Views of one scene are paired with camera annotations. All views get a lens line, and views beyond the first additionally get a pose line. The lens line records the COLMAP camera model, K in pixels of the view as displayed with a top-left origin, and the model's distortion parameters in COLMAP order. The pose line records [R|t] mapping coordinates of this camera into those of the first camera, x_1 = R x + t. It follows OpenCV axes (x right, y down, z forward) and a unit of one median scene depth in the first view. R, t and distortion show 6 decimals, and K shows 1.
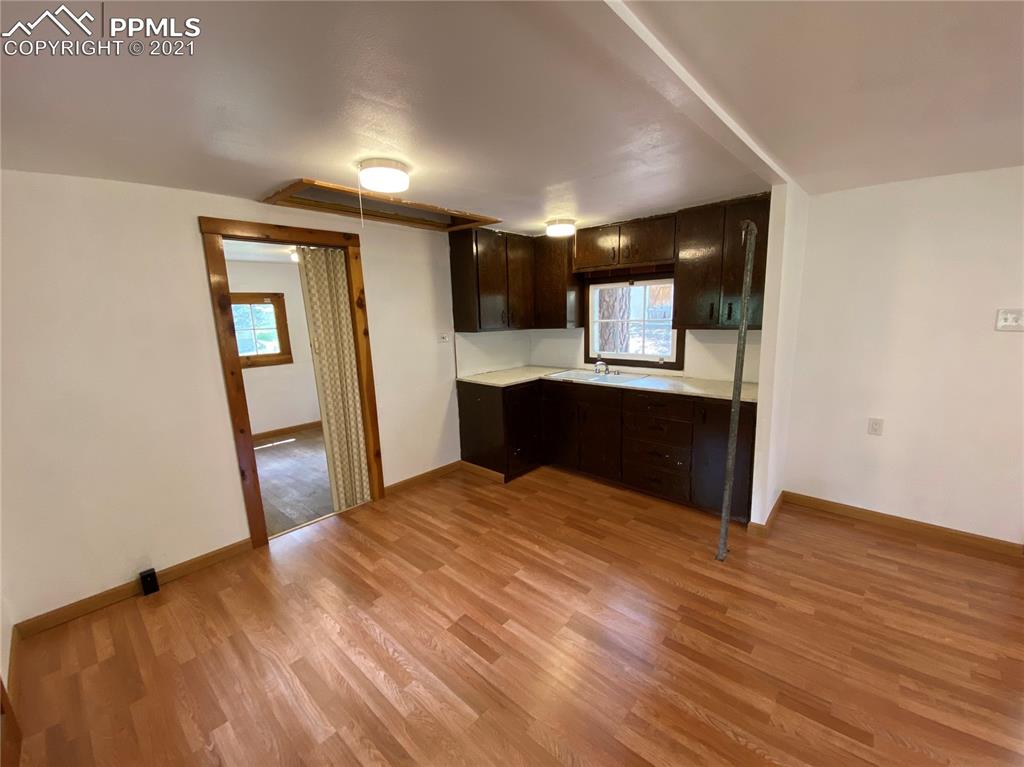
lens RADIAL K [[415.7, 0, 512.0], [0, 415.7, 383.5], [0, 0, 1]] dist [0.025617, -0.022444]
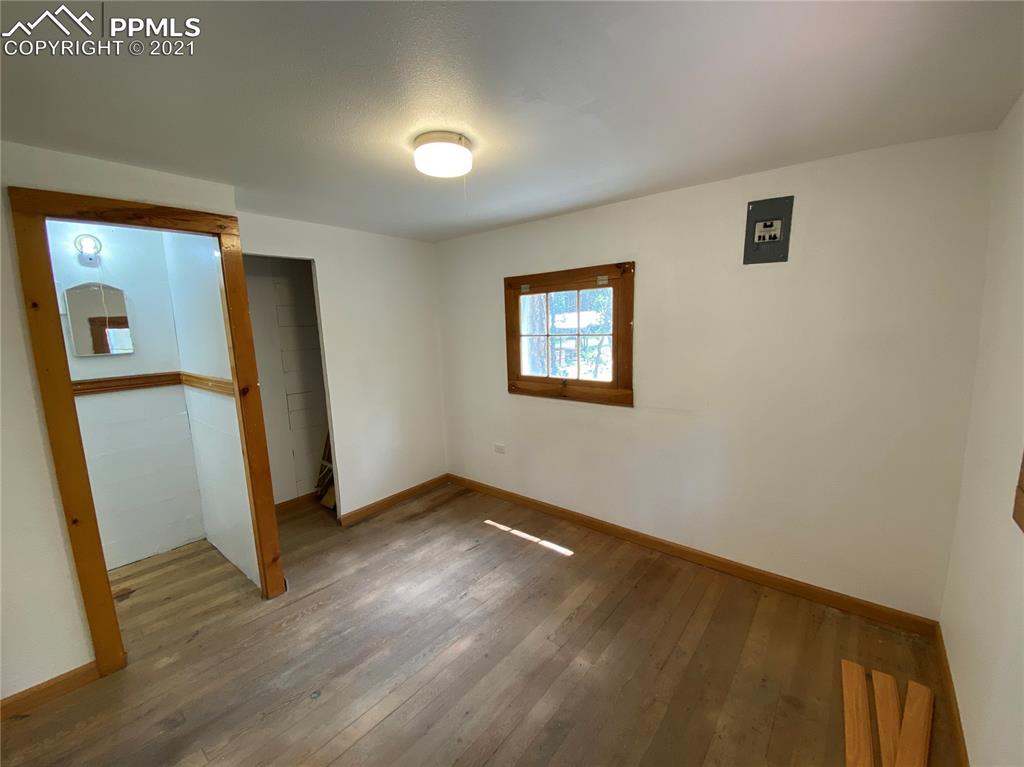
lens RADIAL K [[415.7, 0, 512.0], [0, 415.7, 383.5], [0, 0, 1]] dist [0.025617, -0.022444]
pose [[0.047740, 0.176680, -0.983110, -0.110330], [-0.148599, 0.974536, 0.167923, -0.244128], [0.987744, 0.138073, 0.072779, 1.471703]]
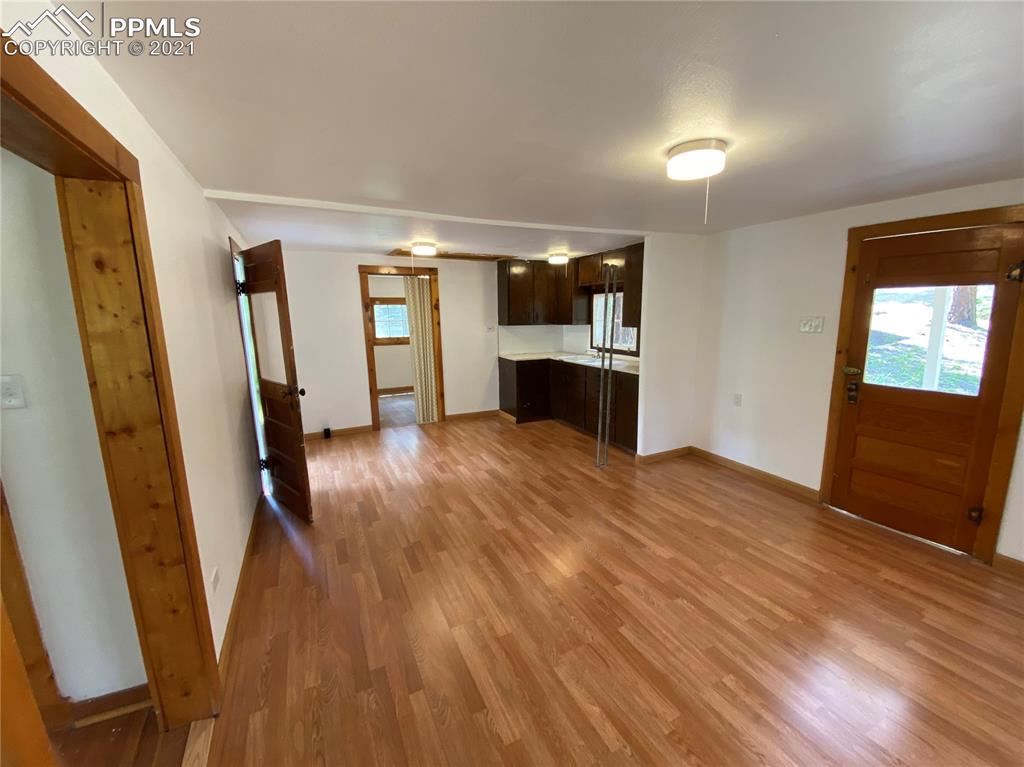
lens RADIAL K [[415.7, 0, 512.0], [0, 415.7, 383.5], [0, 0, 1]] dist [0.025617, -0.022444]
pose [[0.924787, 0.080991, -0.371766, 0.614873], [-0.080089, 0.996627, 0.017897, 0.075950], [0.371962, 0.013223, 0.928154, -0.511388]]
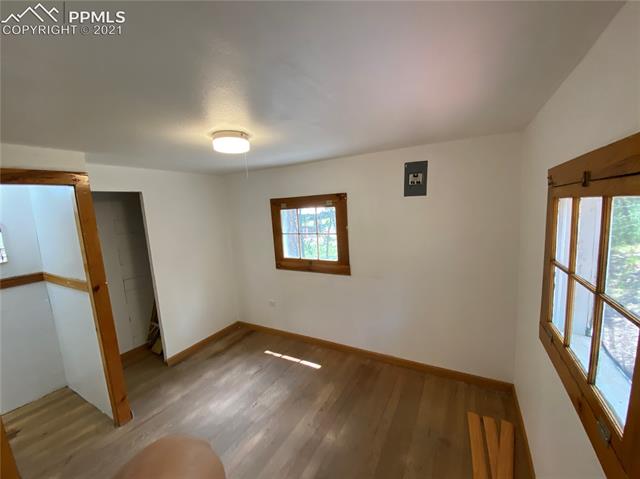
lens RADIAL K [[259.8, 0, 320.0], [0, 259.8, 239.5], [0, 0, 1]] dist [0.025617, -0.022444]
pose [[0.221668, 0.141873, -0.964746, -0.088934], [-0.121466, 0.985671, 0.117041, -0.309386], [0.967527, 0.091240, 0.235725, 1.454171]]
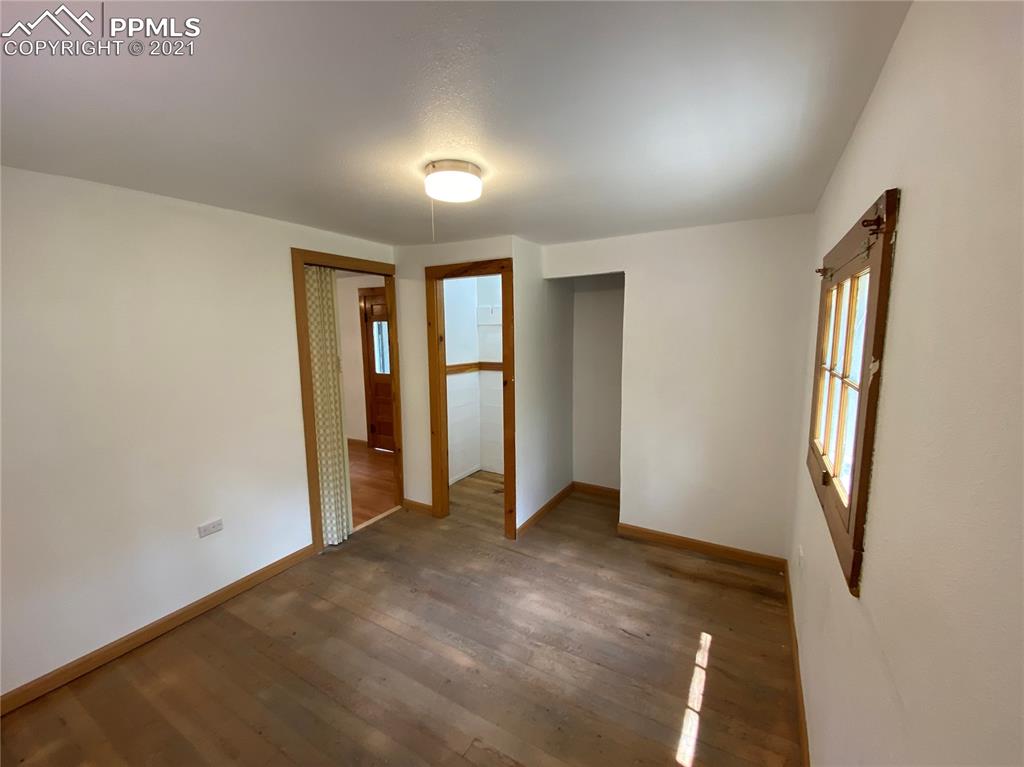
lens RADIAL K [[428.1, 0, 508.6], [0, 428.1, 381.7], [0, 0, 1]] dist [0.032032, -0.031759]
pose [[-0.977847, 0.066999, -0.198310, -0.628955], [0.003518, 0.952519, 0.304458, -0.339365], [0.209292, 0.297016, -0.931654, 1.991962]]
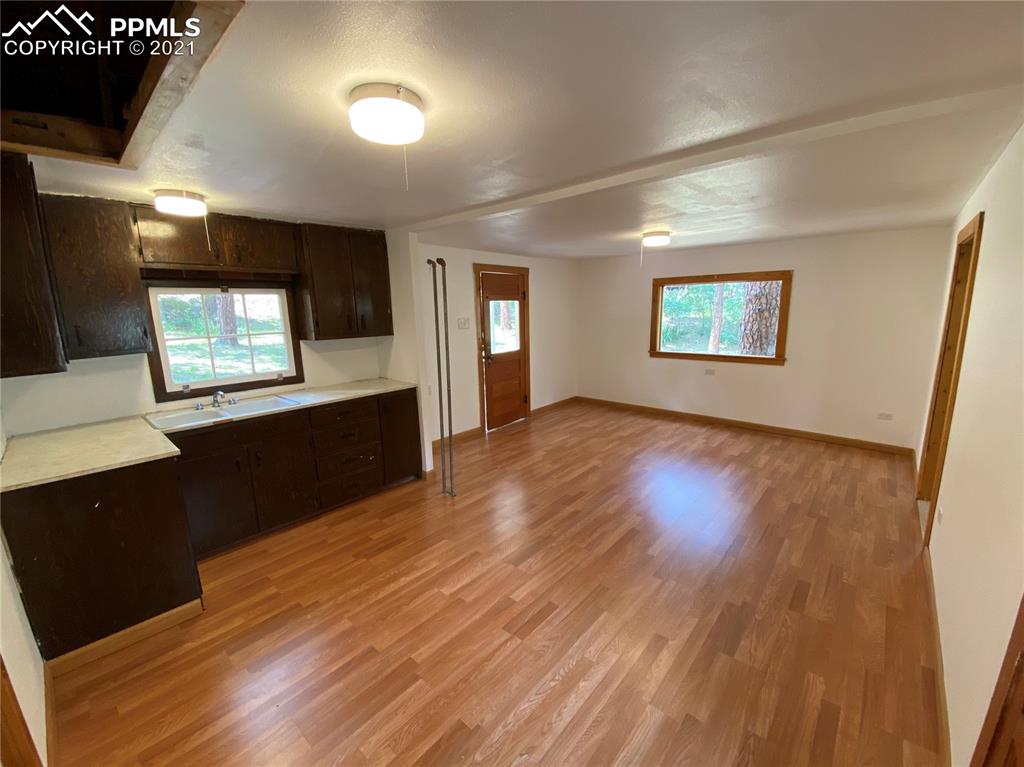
lens RADIAL K [[413.7, 0, 509.3], [0, 413.7, 387.7], [0, 0, 1]] dist [0.031249, -0.028100]
pose [[0.001196, -0.167931, 0.985798, -0.653153], [0.199270, 0.966068, 0.164328, -0.097338], [-0.979944, 0.196244, 0.034619, 0.562371]]
